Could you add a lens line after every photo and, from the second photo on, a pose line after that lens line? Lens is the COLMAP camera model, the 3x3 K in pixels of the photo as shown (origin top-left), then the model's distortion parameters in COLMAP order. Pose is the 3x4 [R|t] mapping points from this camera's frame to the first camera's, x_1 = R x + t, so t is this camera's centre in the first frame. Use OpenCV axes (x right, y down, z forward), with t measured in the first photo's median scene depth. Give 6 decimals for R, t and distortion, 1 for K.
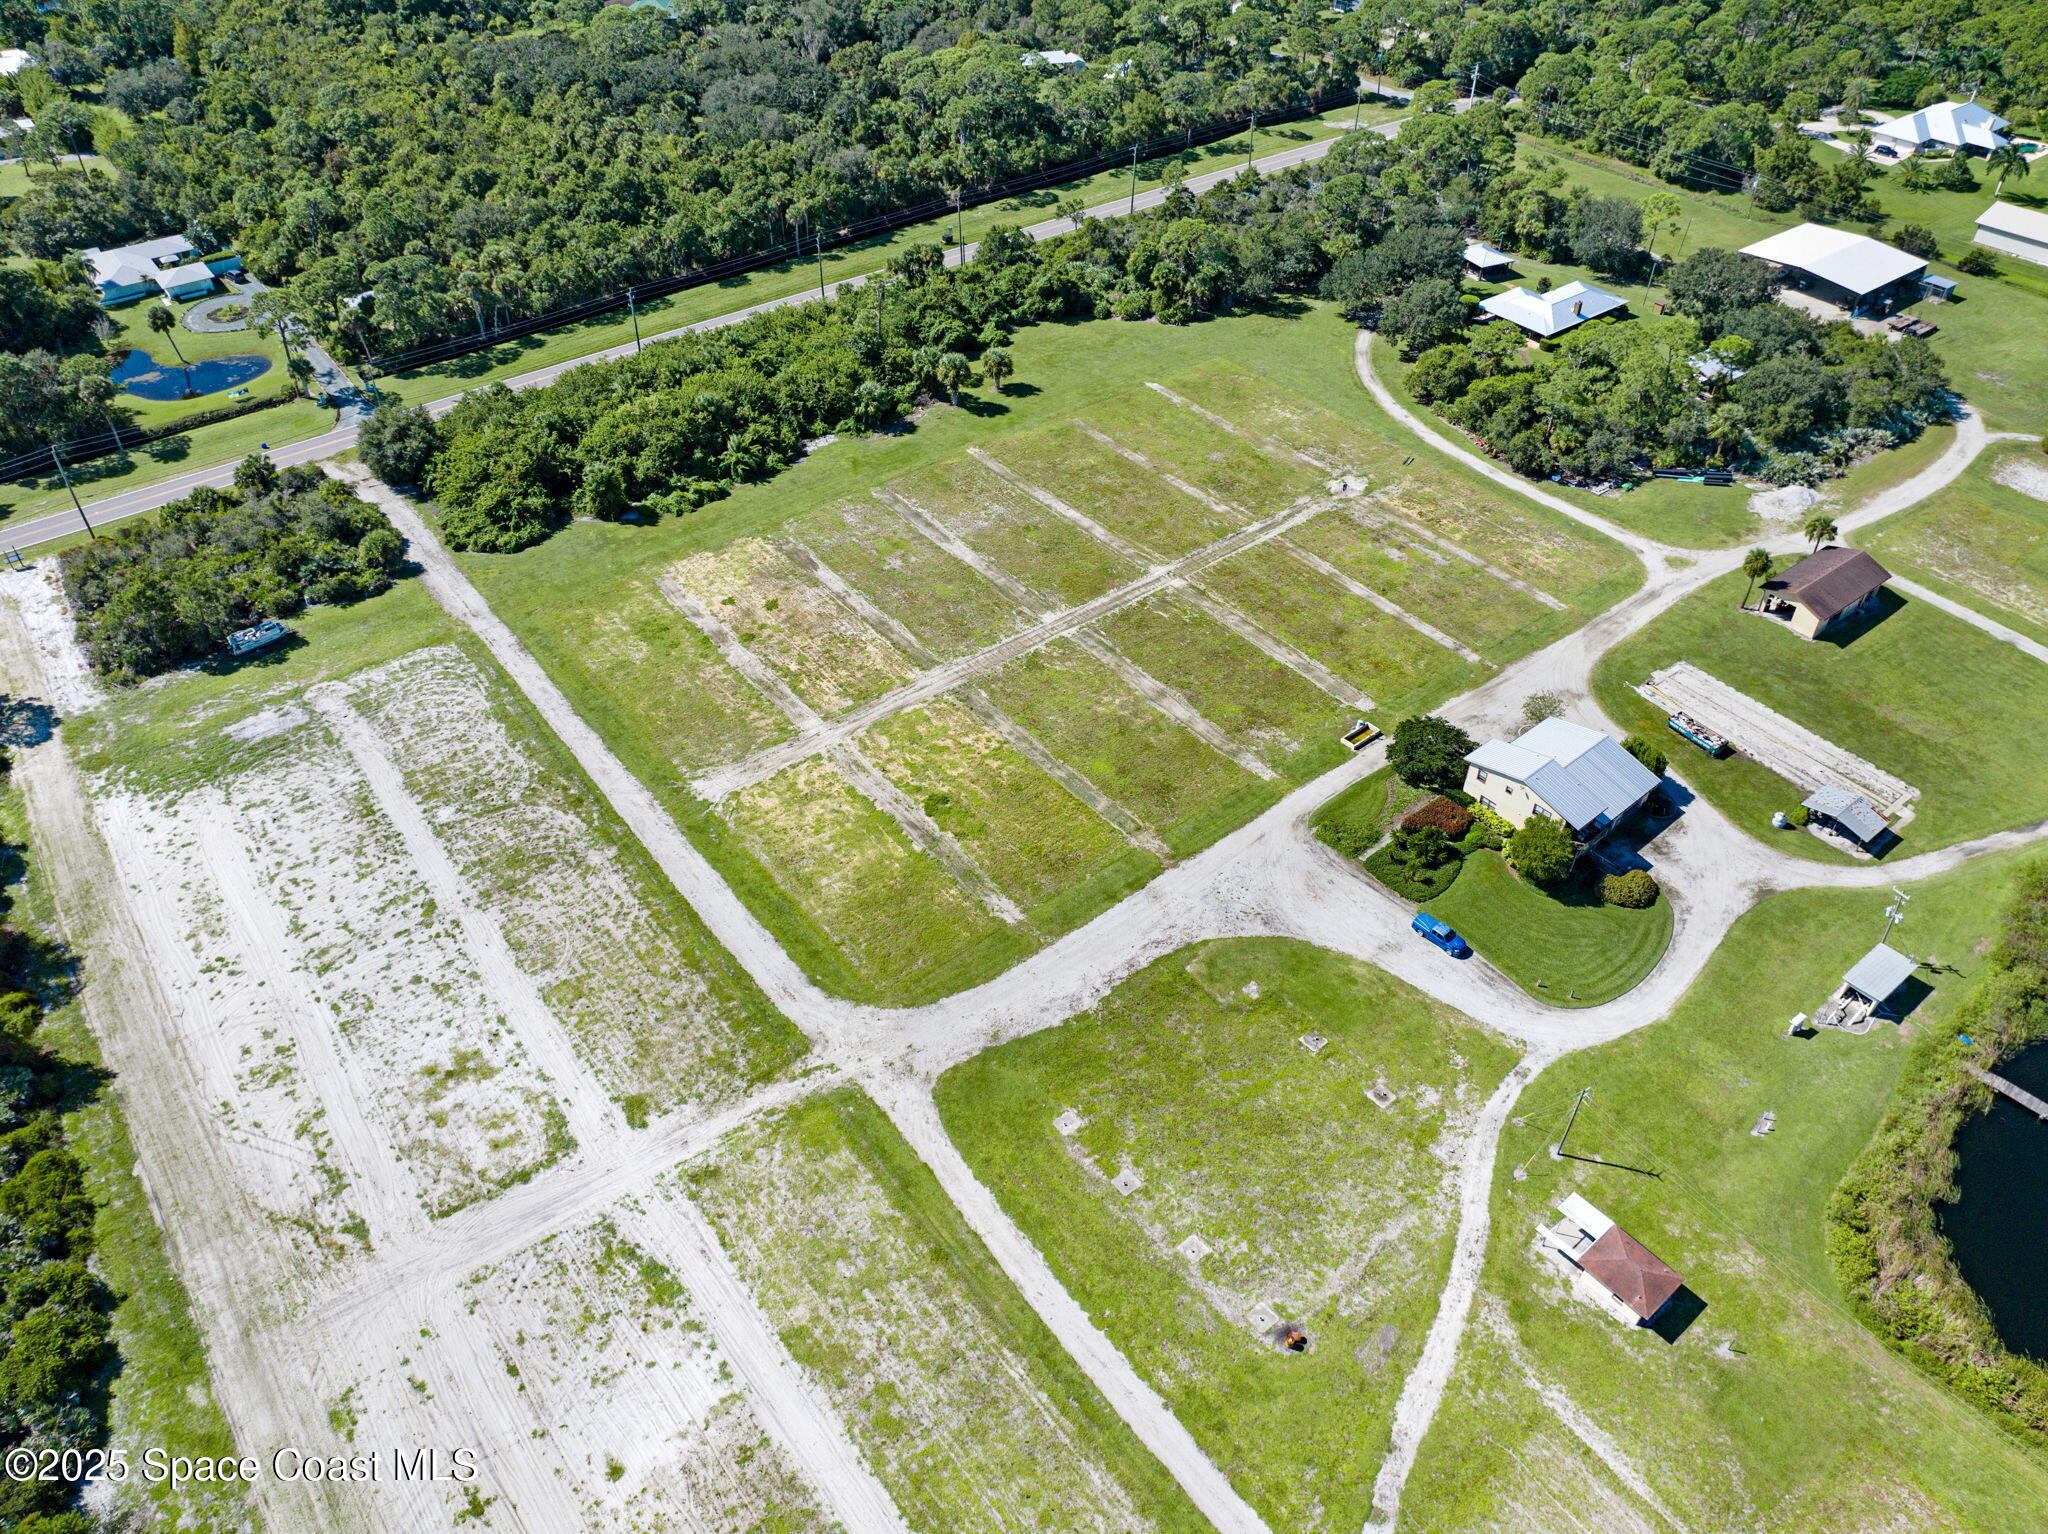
lens RADIAL K [[1451.7, 0, 1032.7], [0, 1451.7, 744.5], [0, 0, 1]] dist [-0.045136, 0.010331]
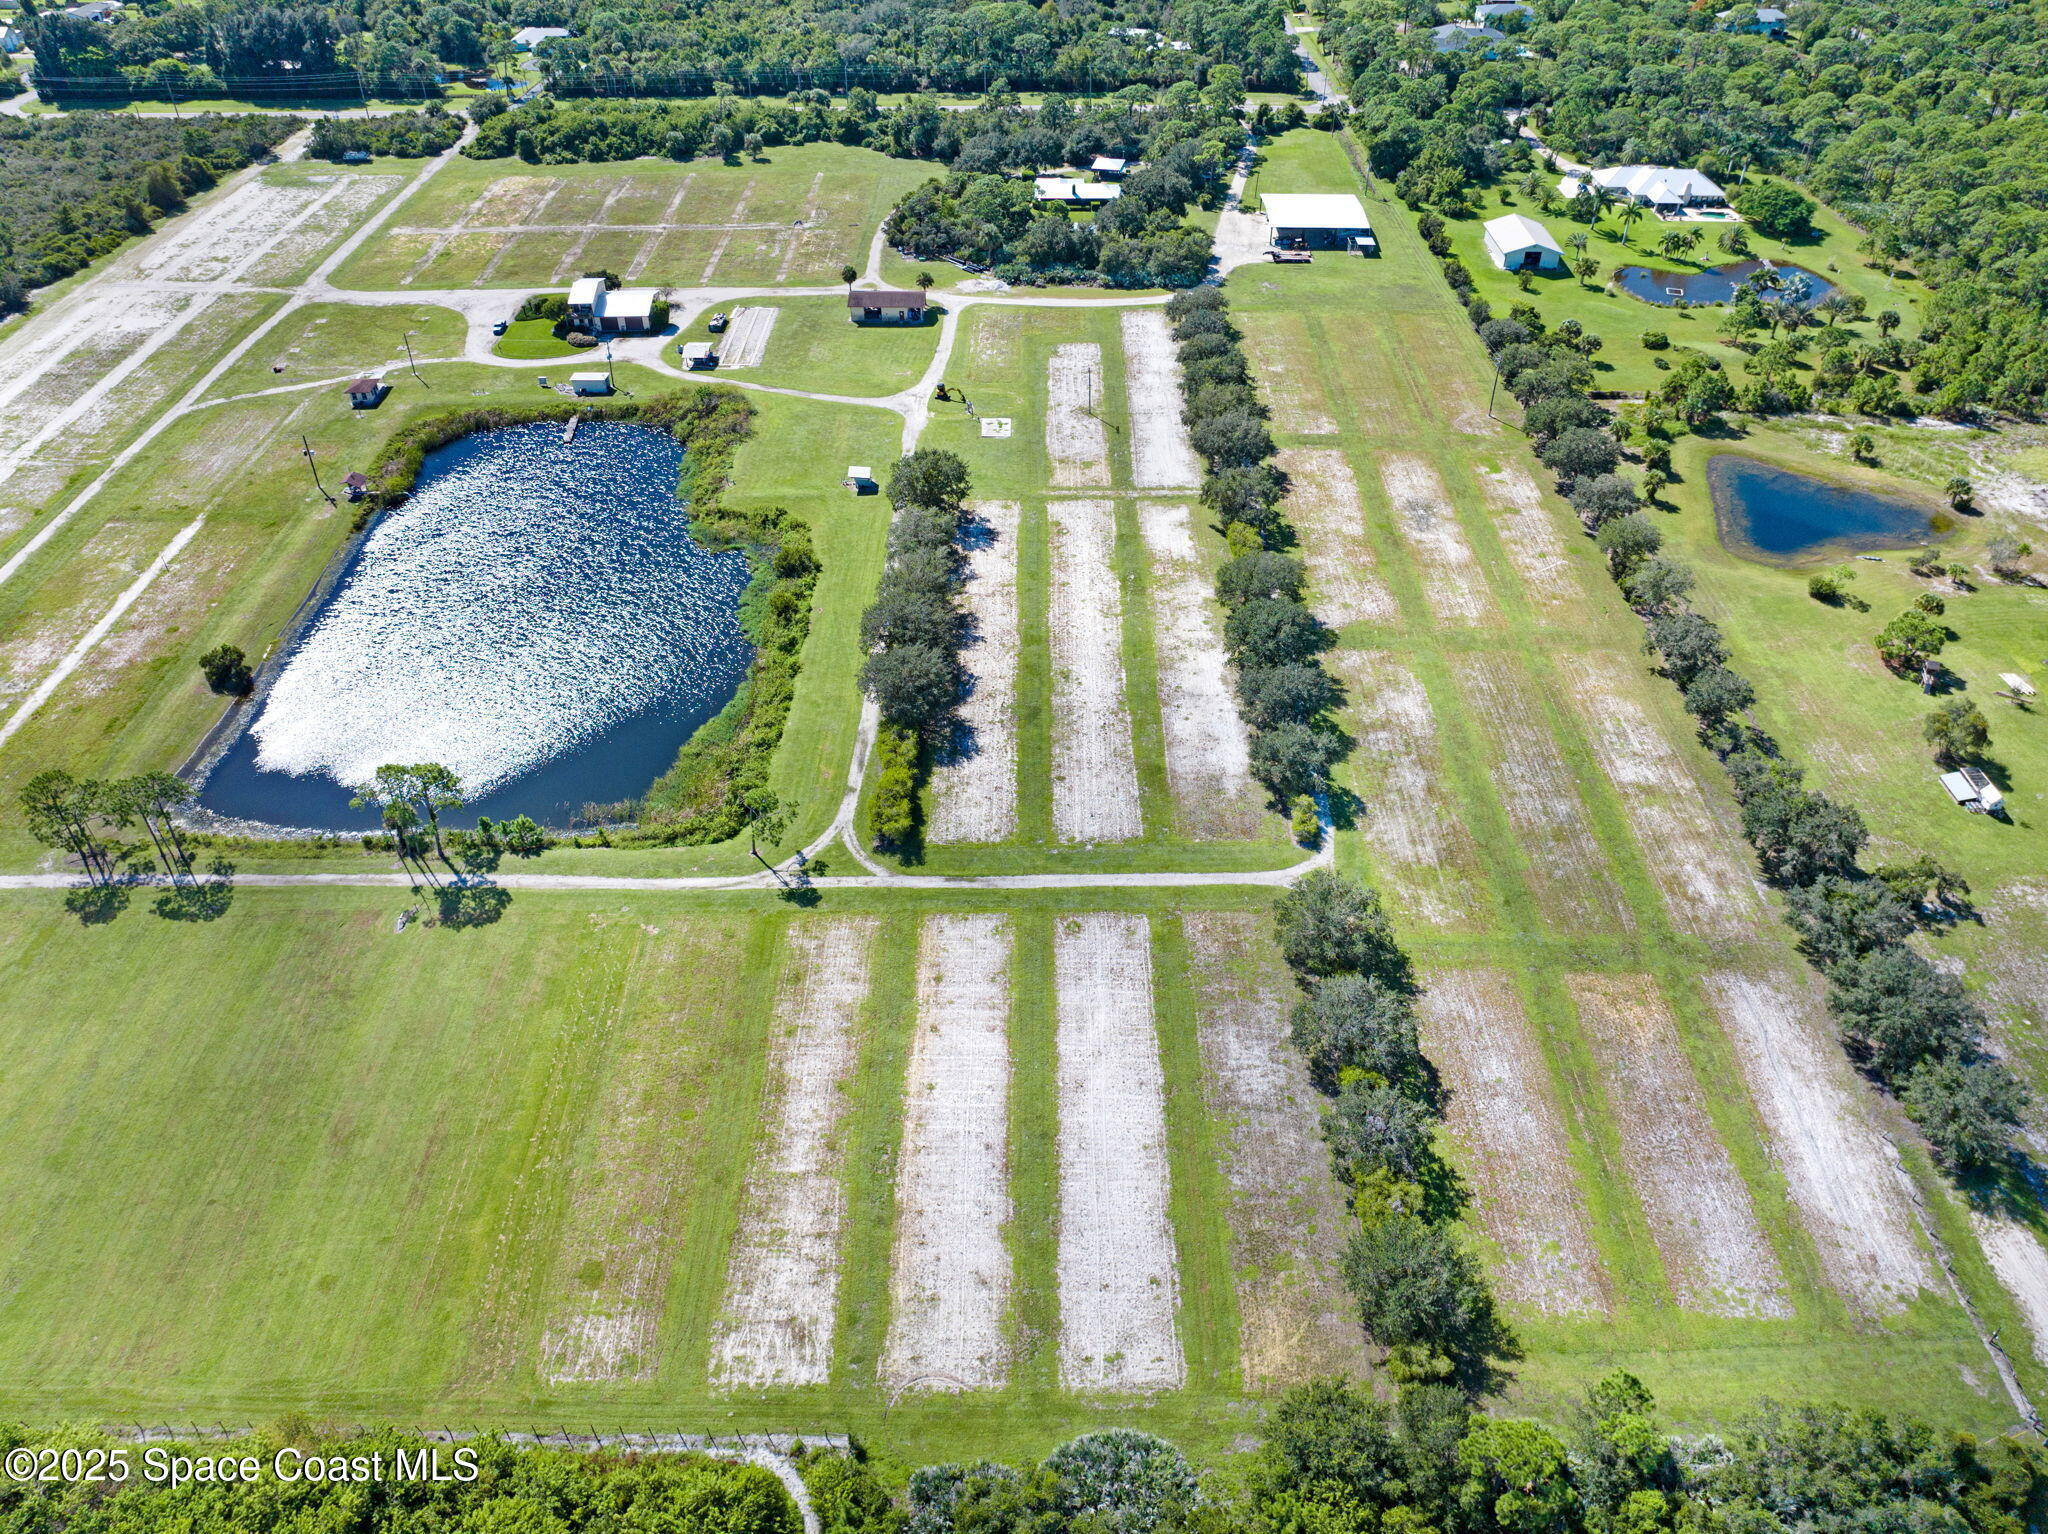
lens RADIAL K [[1451.7, 0, 1032.7], [0, 1451.7, 744.5], [0, 0, 1]] dist [-0.045136, 0.010331]
pose [[0.785517, 0.387179, -0.482758, 1.865043], [-0.399055, 0.913158, 0.083045, 0.172313], [0.472988, 0.127414, 0.871807, -0.382128]]
